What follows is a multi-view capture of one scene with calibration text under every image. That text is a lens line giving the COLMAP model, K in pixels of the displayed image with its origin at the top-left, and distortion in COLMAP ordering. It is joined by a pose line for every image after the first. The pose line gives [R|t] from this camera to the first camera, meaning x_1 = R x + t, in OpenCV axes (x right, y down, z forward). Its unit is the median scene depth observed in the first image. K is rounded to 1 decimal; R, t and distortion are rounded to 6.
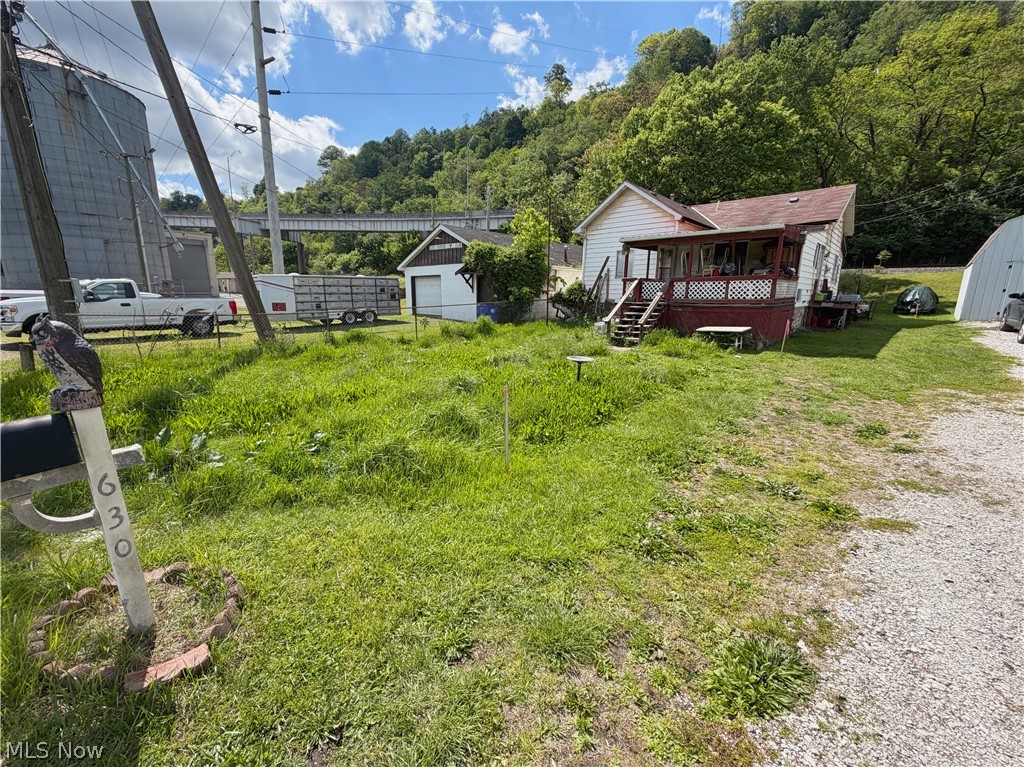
lens RADIAL K [[409.7, 0, 512.0], [0, 409.7, 383.5], [0, 0, 1]] dist [0.000836, 0.000158]
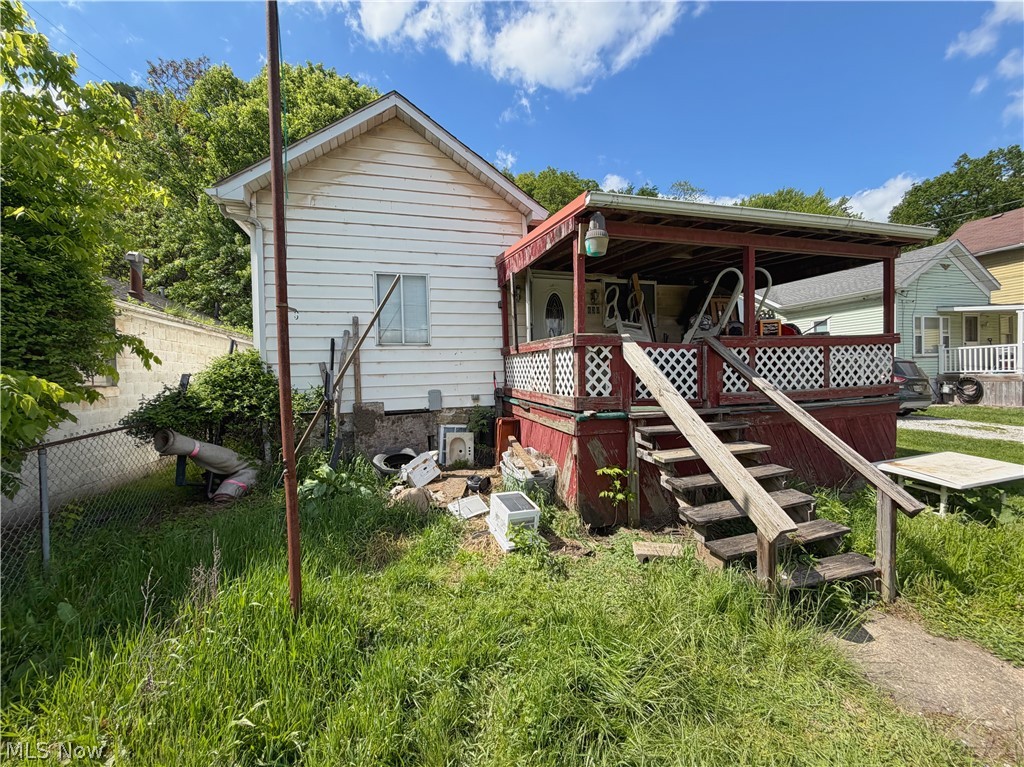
lens RADIAL K [[409.7, 0, 512.0], [0, 409.7, 383.5], [0, 0, 1]] dist [0.000836, 0.000158]
pose [[0.499134, -0.033362, 0.865882, -0.004781], [0.212959, 0.973334, -0.085257, -0.210479], [-0.839949, 0.226952, 0.492929, 0.917193]]
